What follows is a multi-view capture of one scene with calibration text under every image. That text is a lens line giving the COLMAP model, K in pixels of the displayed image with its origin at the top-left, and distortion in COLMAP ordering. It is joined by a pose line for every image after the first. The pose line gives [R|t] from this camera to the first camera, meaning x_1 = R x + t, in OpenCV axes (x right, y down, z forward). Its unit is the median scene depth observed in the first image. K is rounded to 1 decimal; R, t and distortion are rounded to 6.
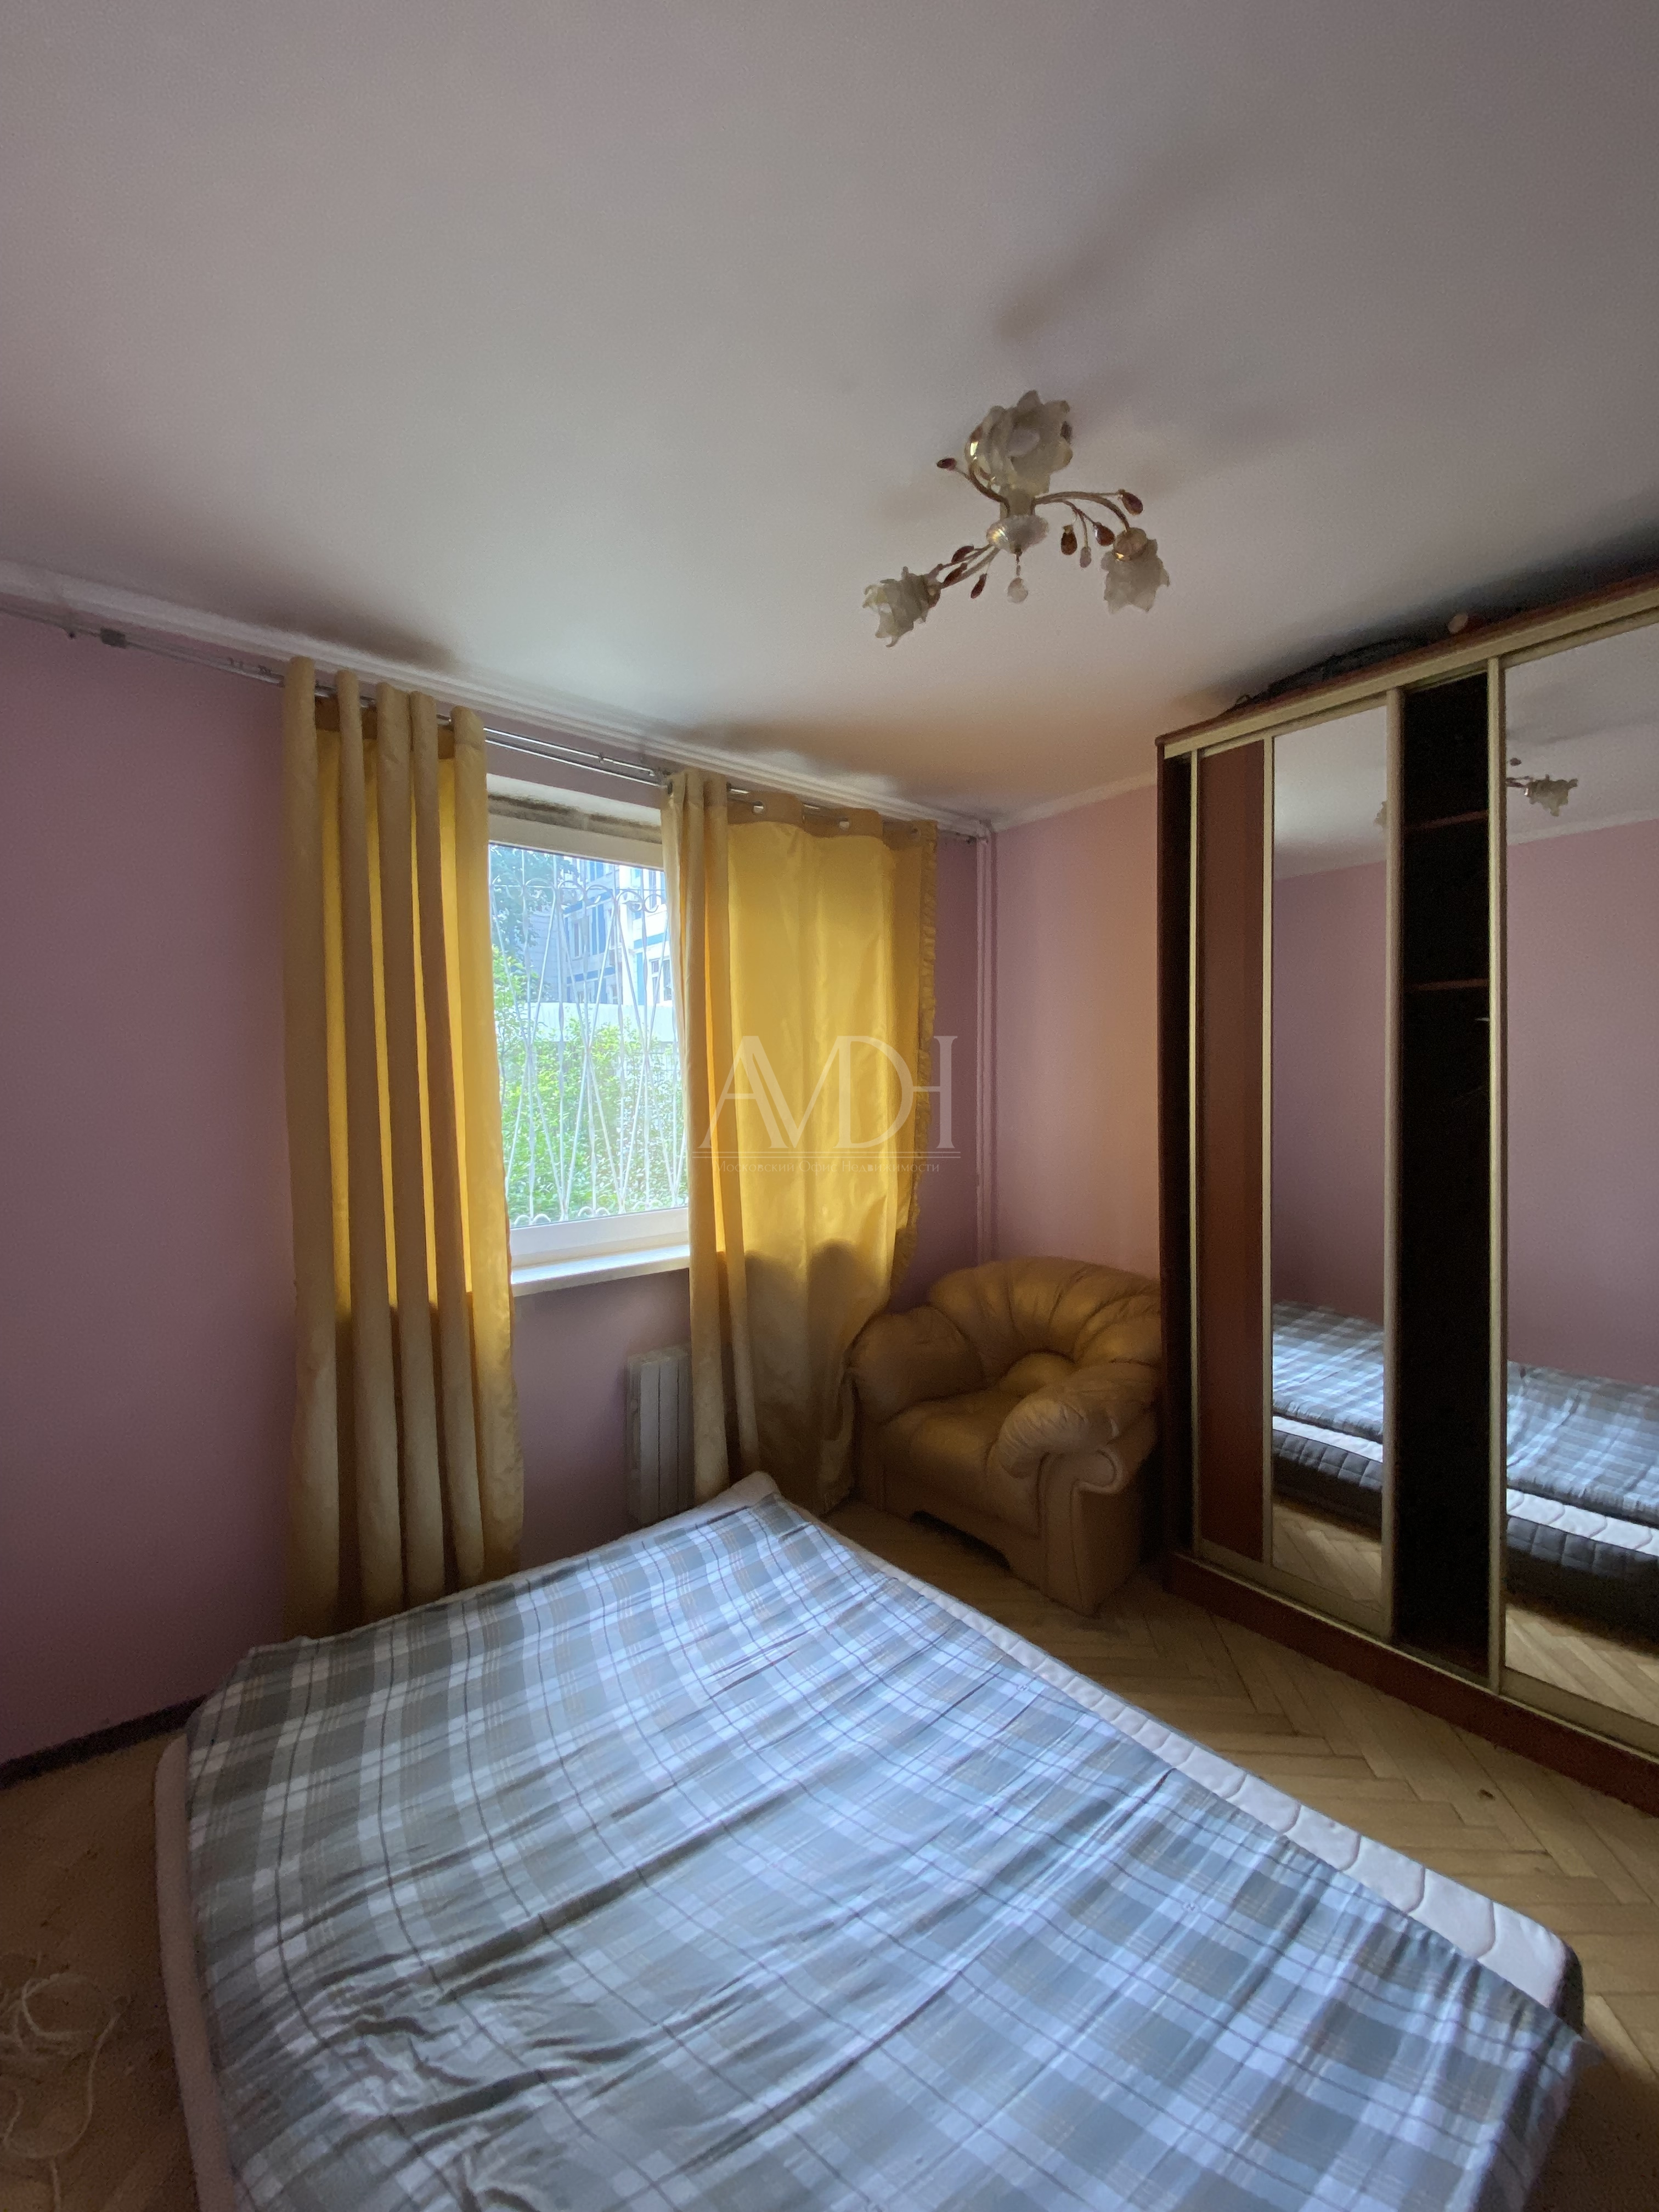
lens RADIAL K [[896.3, 0, 833.5], [0, 896.3, 1103.6], [0, 0, 1]] dist [0.019808, -0.019422]
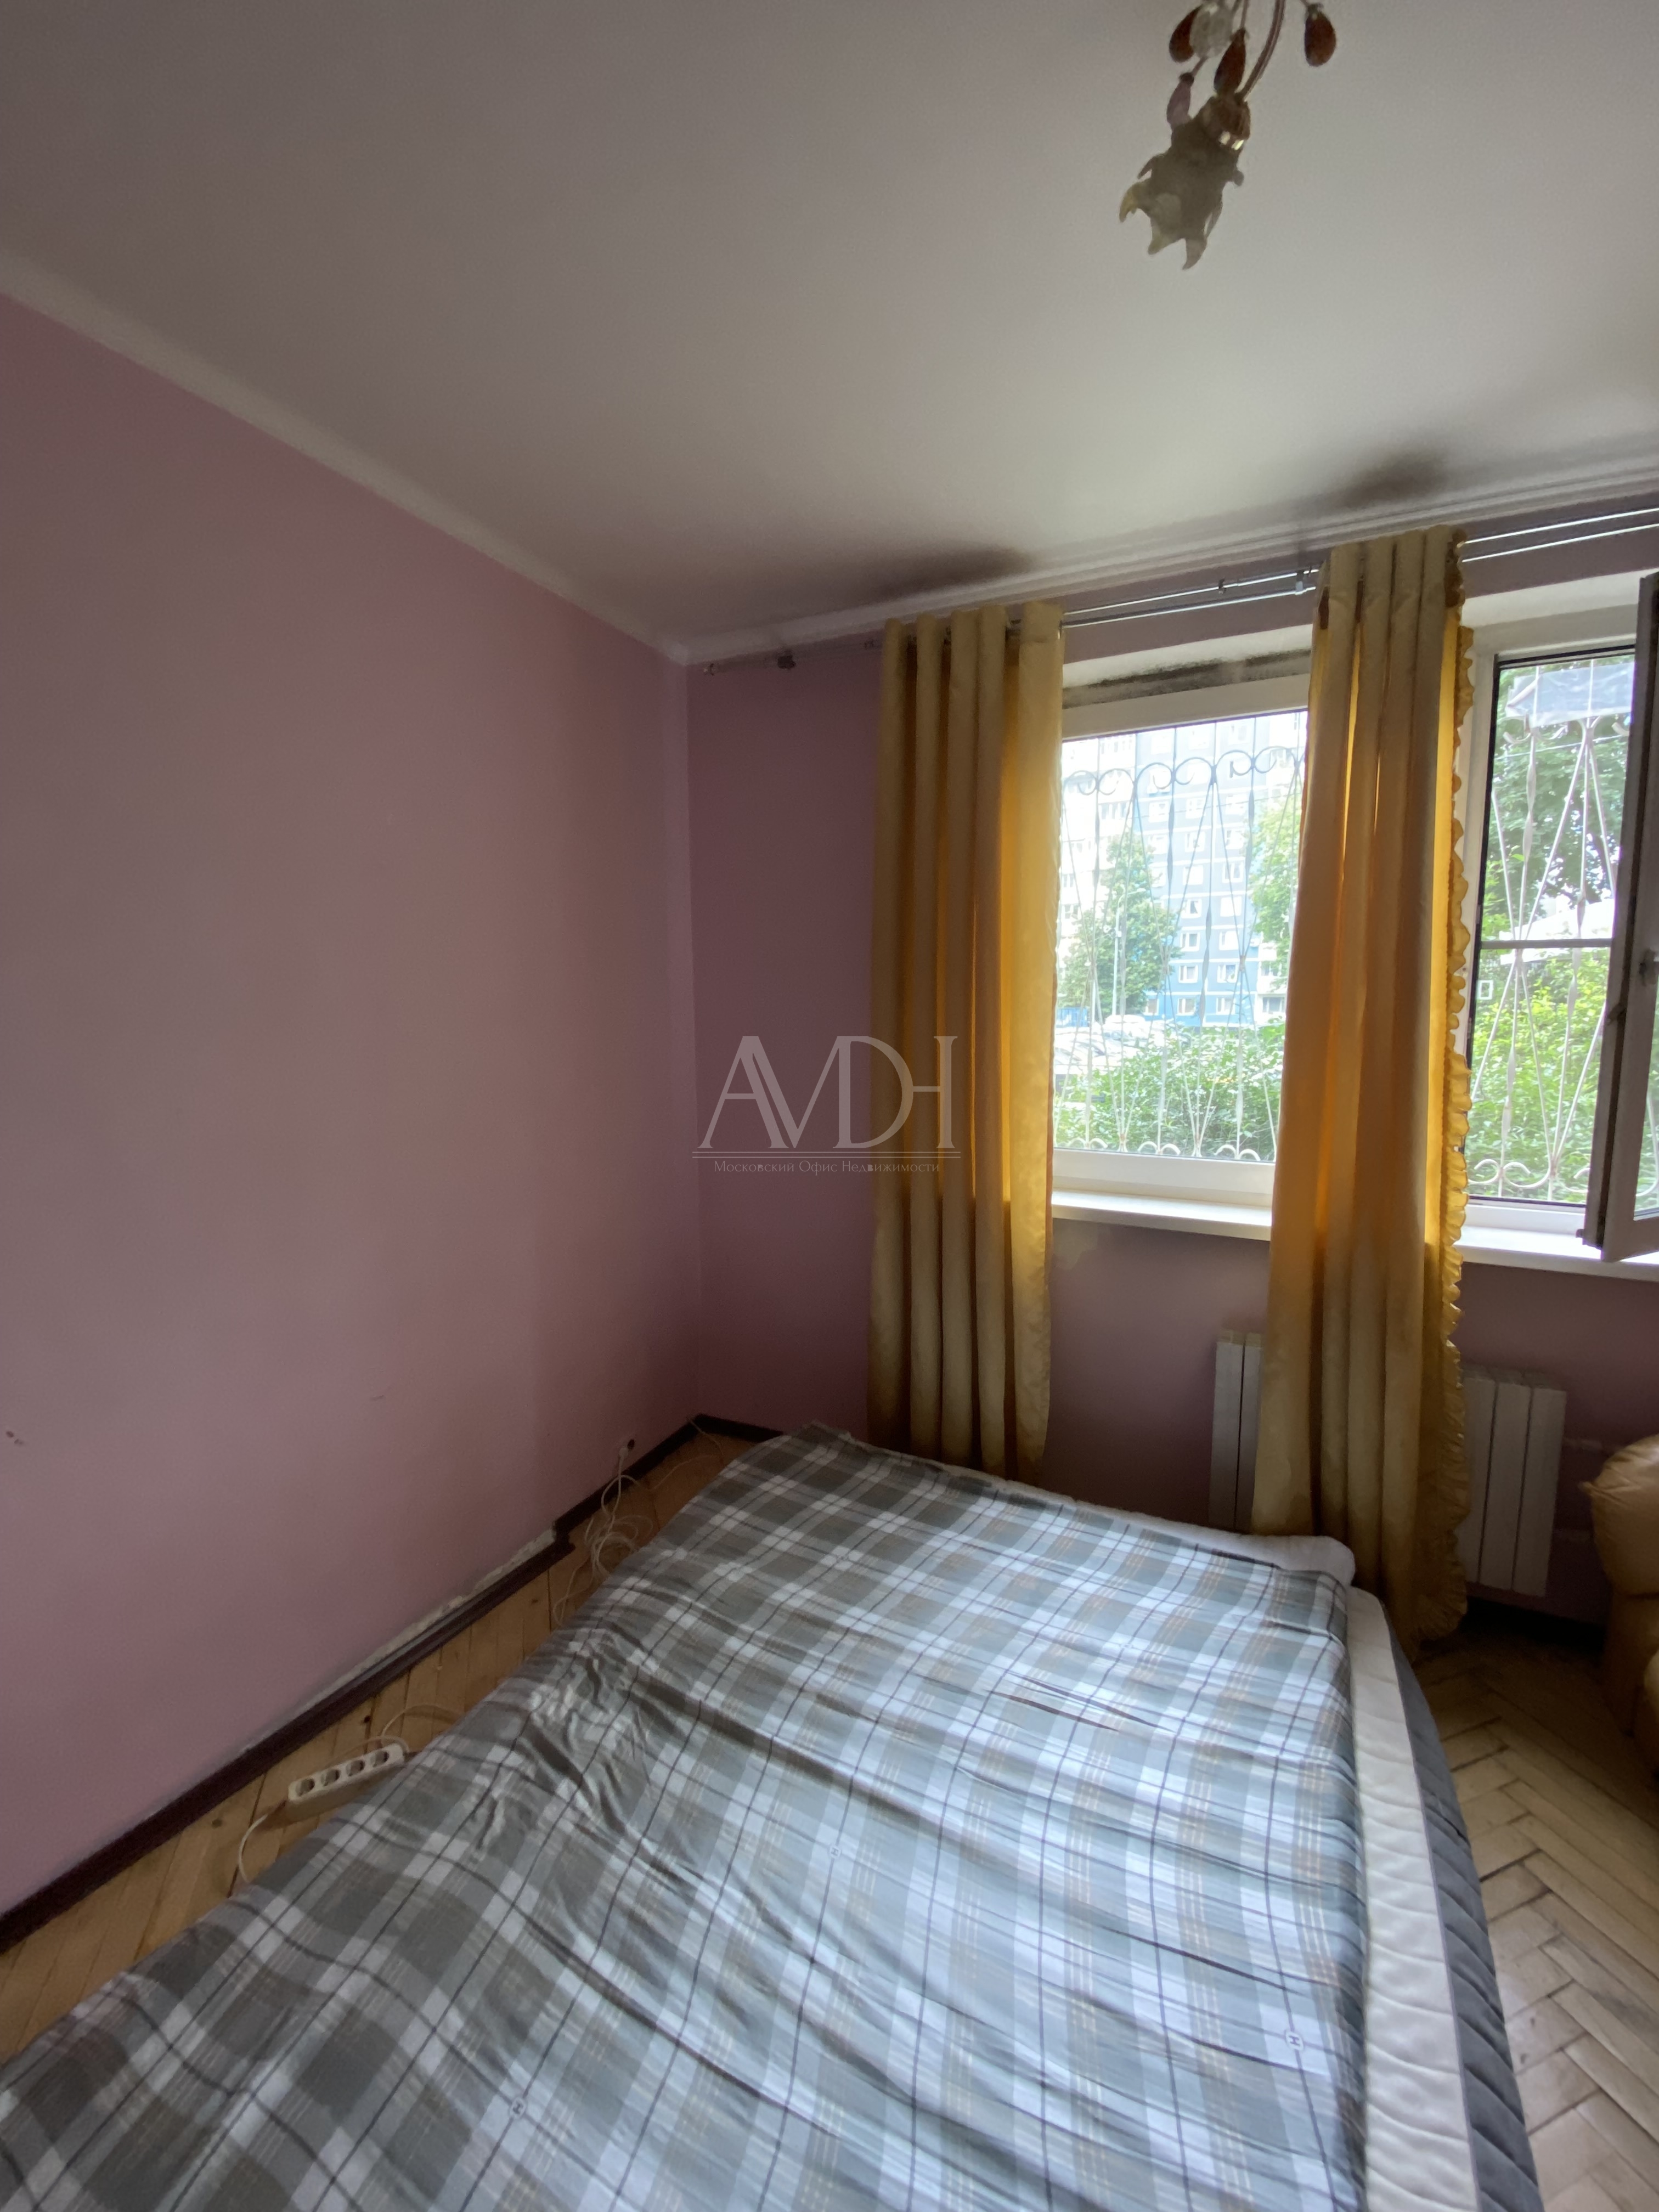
lens RADIAL K [[896.3, 0, 833.5], [0, 896.3, 1103.6], [0, 0, 1]] dist [0.019808, -0.019422]
pose [[0.418626, 0.114081, -0.900965, 0.567599], [-0.025442, 0.993163, 0.113934, -0.018061], [0.907802, -0.024773, 0.418666, 0.528091]]
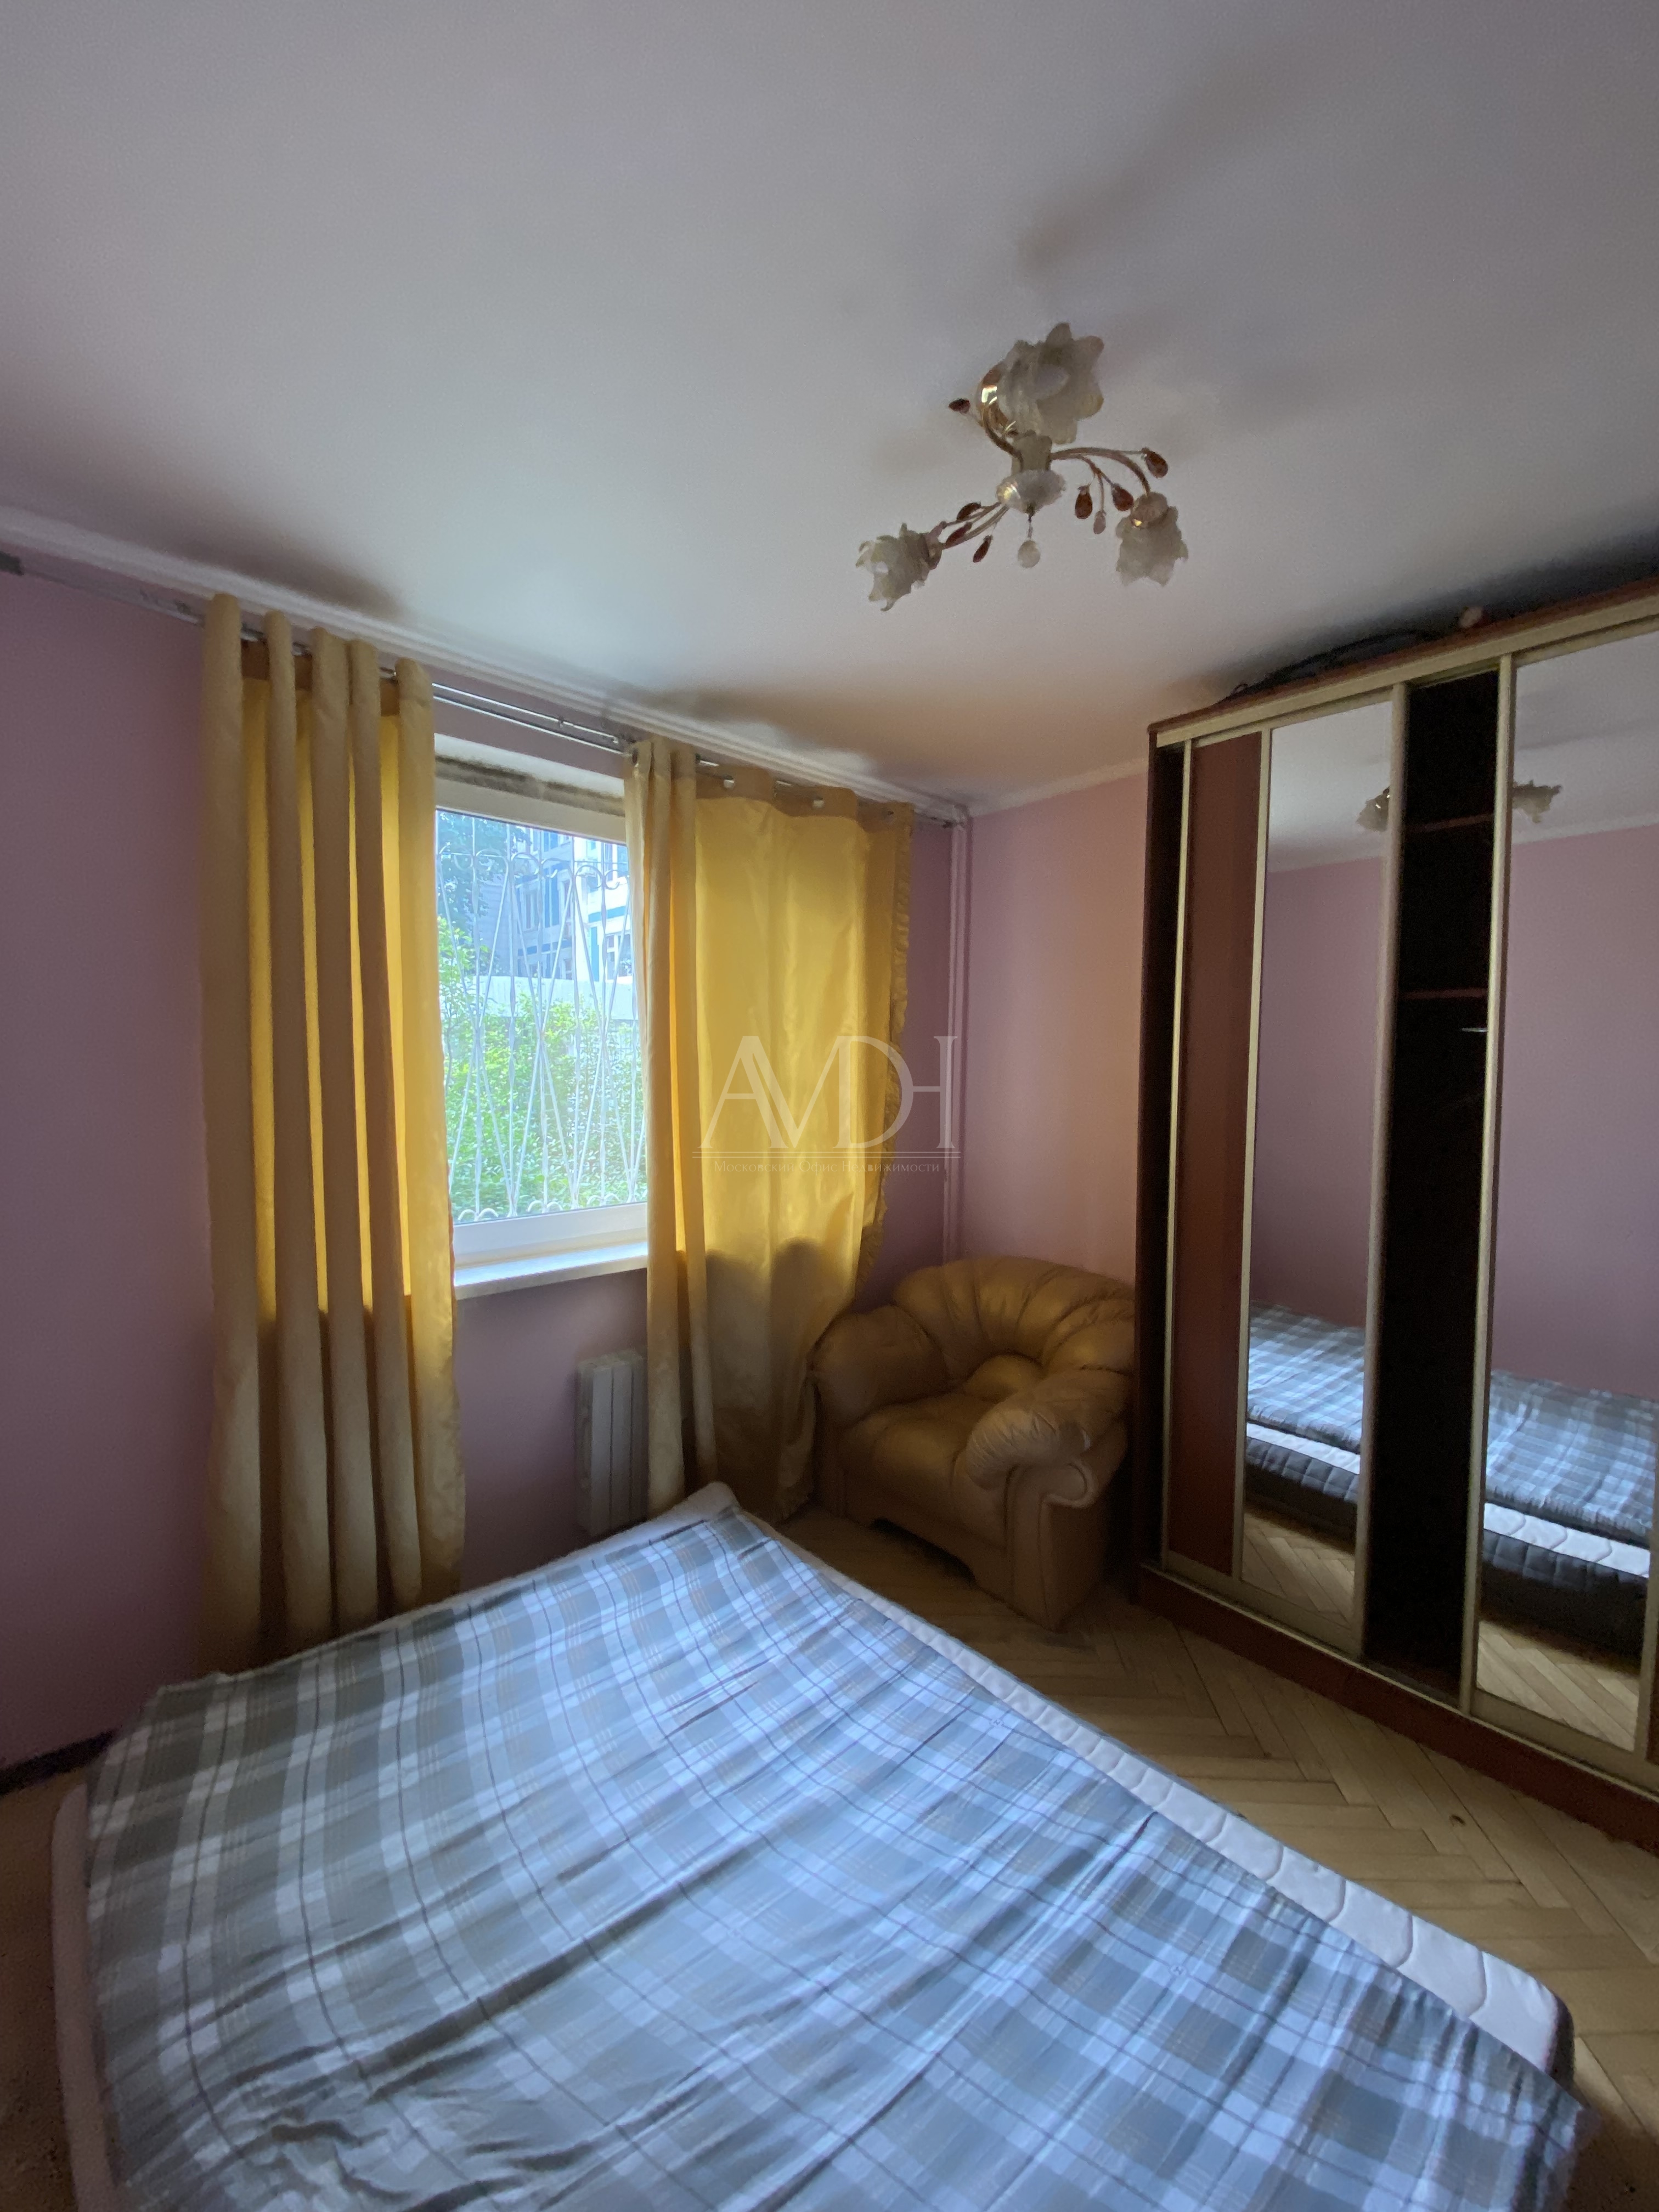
lens RADIAL K [[896.3, 0, 833.5], [0, 896.3, 1103.6], [0, 0, 1]] dist [0.019808, -0.019422]
pose [[0.998458, 0.020891, 0.051439, -0.025822], [-0.022000, 0.999536, 0.021082, -0.023946], [-0.050975, -0.022182, 0.998454, 0.075036]]
